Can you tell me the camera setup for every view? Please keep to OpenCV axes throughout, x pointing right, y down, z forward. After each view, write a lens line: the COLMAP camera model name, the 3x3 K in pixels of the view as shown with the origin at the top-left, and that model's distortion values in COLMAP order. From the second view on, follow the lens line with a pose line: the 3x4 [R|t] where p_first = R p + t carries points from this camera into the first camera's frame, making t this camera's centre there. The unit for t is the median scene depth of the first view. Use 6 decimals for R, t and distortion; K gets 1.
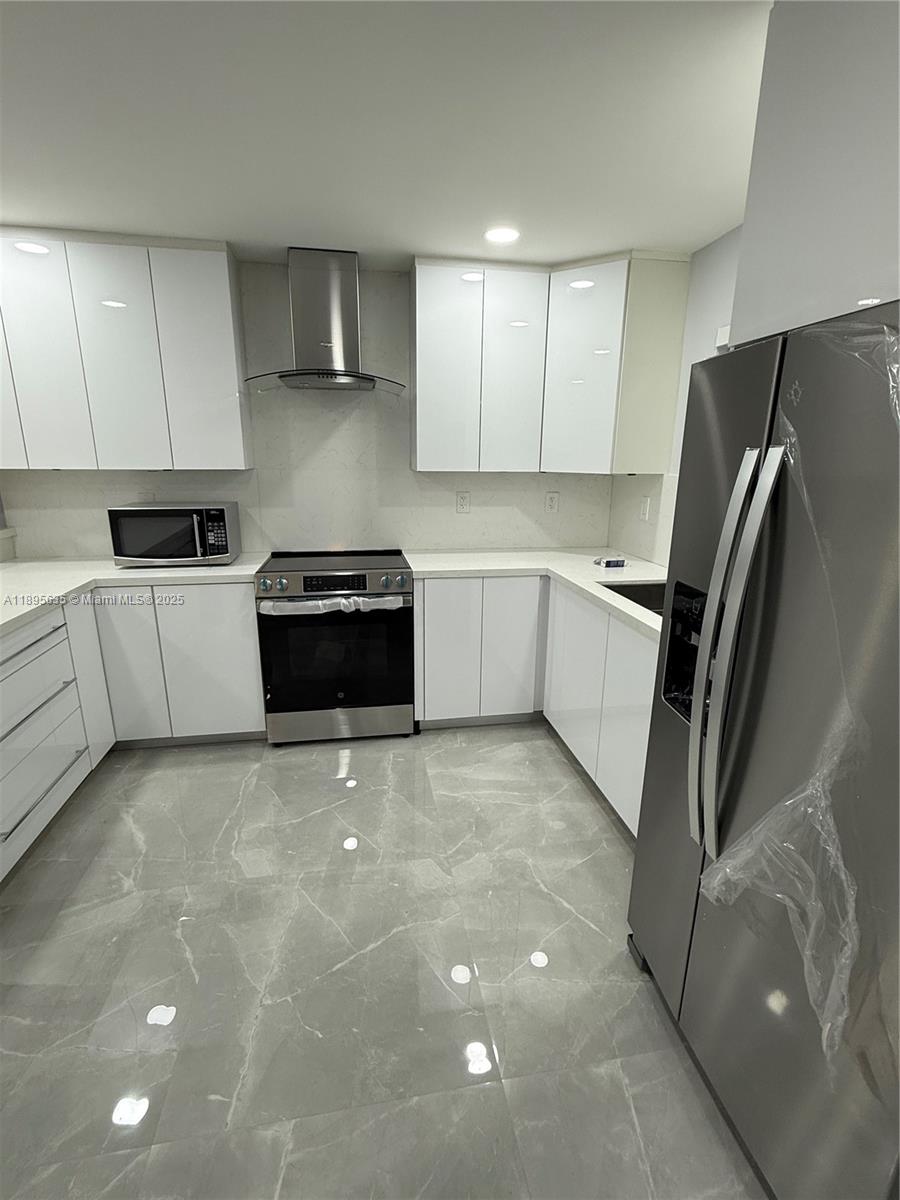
lens RADIAL K [[556.4, 0, 452.9], [0, 556.4, 602.4], [0, 0, 1]] dist [0.001846, -0.001471]
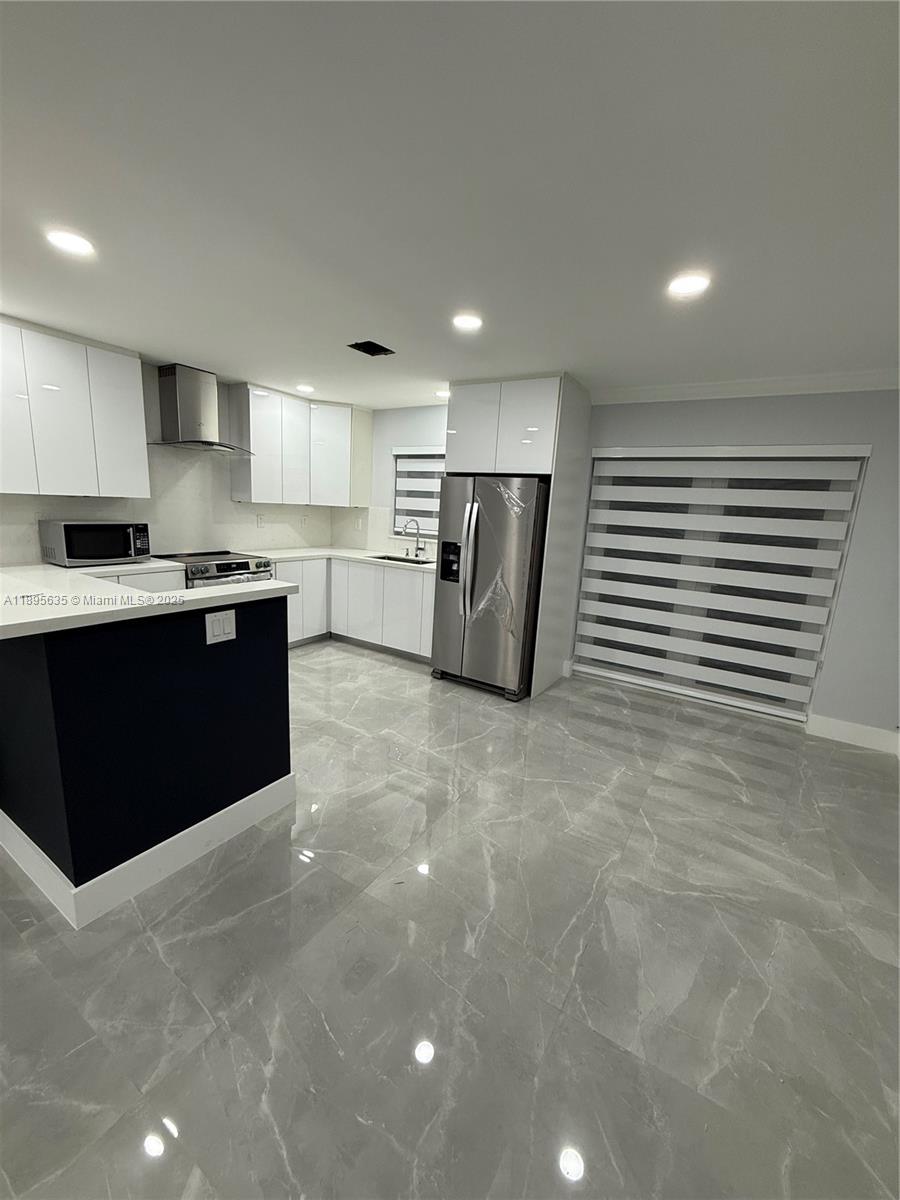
lens RADIAL K [[482.6, 0, 452.1], [0, 482.6, 600.6], [0, 0, 1]] dist [0.000610, -0.000638]
pose [[0.666283, -0.119001, 0.736142, -0.849796], [0.142220, 0.989343, 0.031208, 0.113661], [-0.732011, 0.083901, 0.676107, -0.466906]]
